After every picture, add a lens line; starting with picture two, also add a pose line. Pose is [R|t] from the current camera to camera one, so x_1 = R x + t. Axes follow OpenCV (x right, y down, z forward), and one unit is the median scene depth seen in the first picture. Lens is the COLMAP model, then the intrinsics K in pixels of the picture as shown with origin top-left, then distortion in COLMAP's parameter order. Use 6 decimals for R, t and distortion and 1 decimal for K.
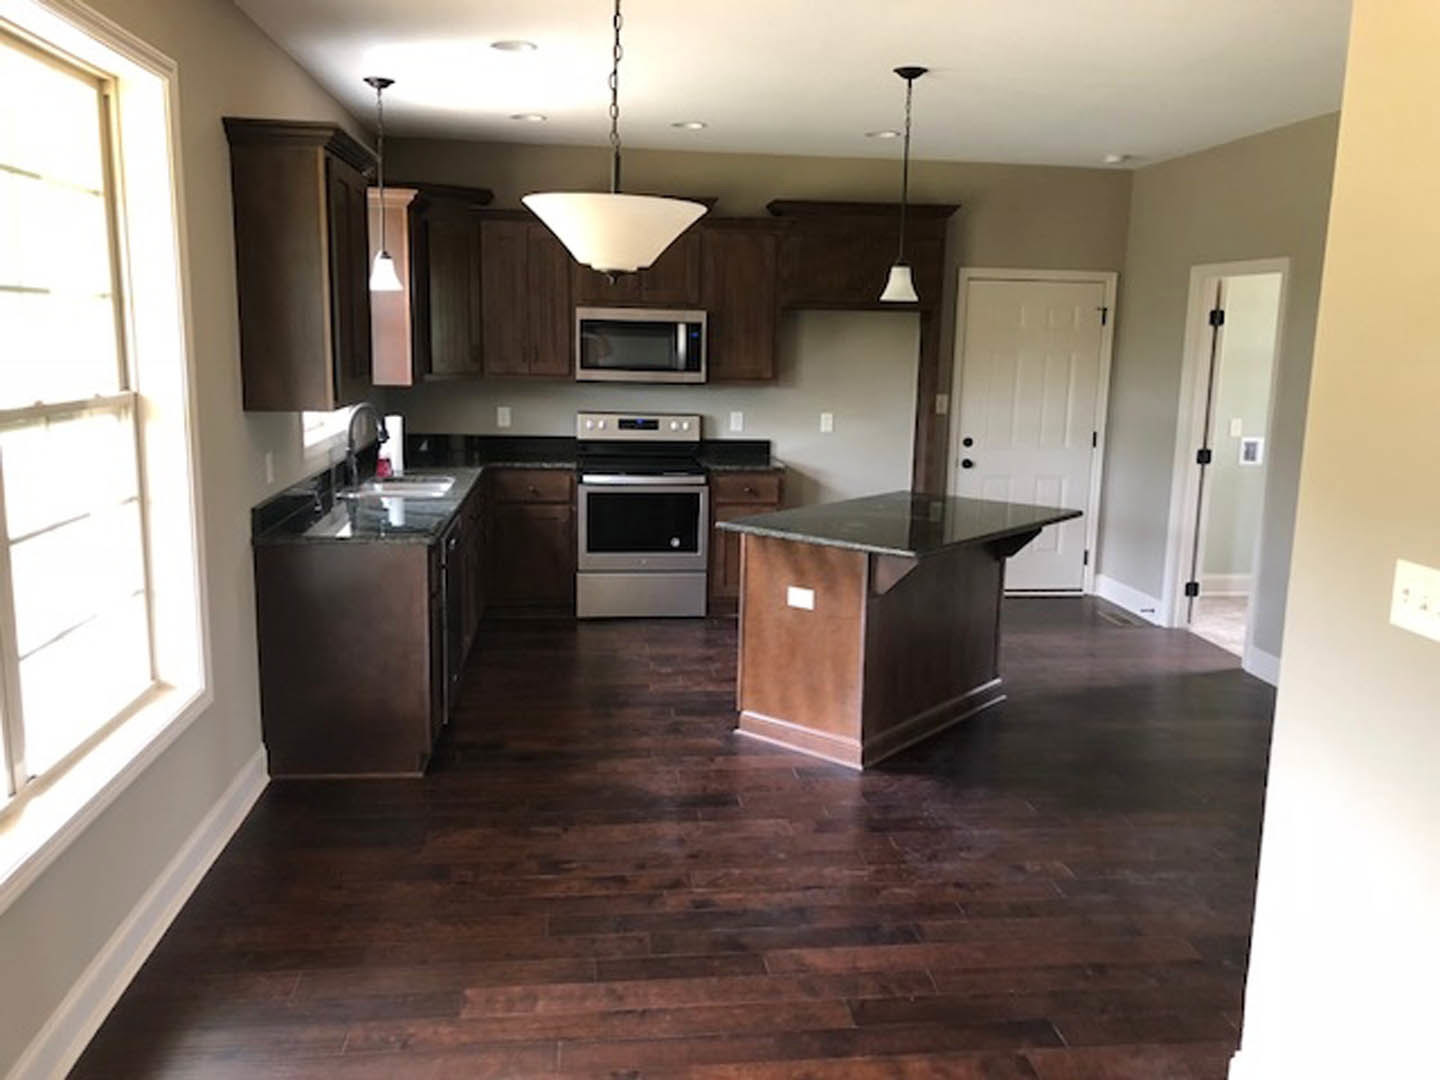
lens RADIAL K [[1169.9, 0, 715.7], [0, 1169.9, 534.6], [0, 0, 1]] dist [0.010897, -0.001700]
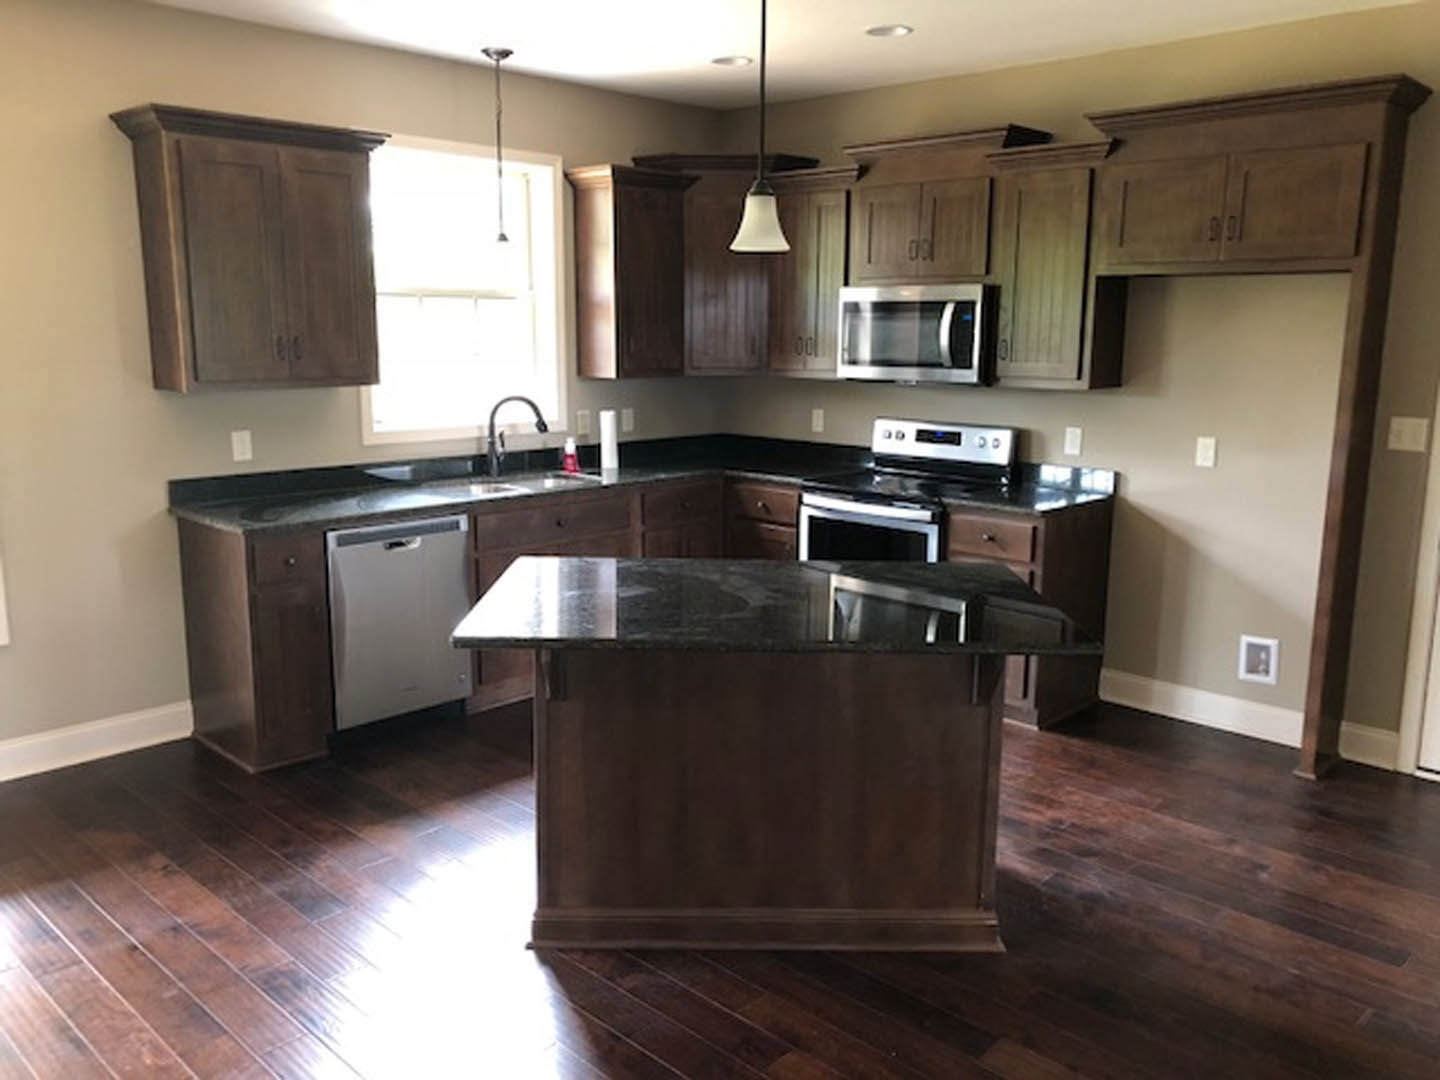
lens RADIAL K [[1169.9, 0, 715.7], [0, 1169.9, 534.6], [0, 0, 1]] dist [0.010897, -0.001700]
pose [[0.633602, 0.121241, -0.764100, 0.468742], [-0.122948, 0.990873, 0.055273, -0.059846], [0.763828, 0.058924, 0.642725, 0.433239]]
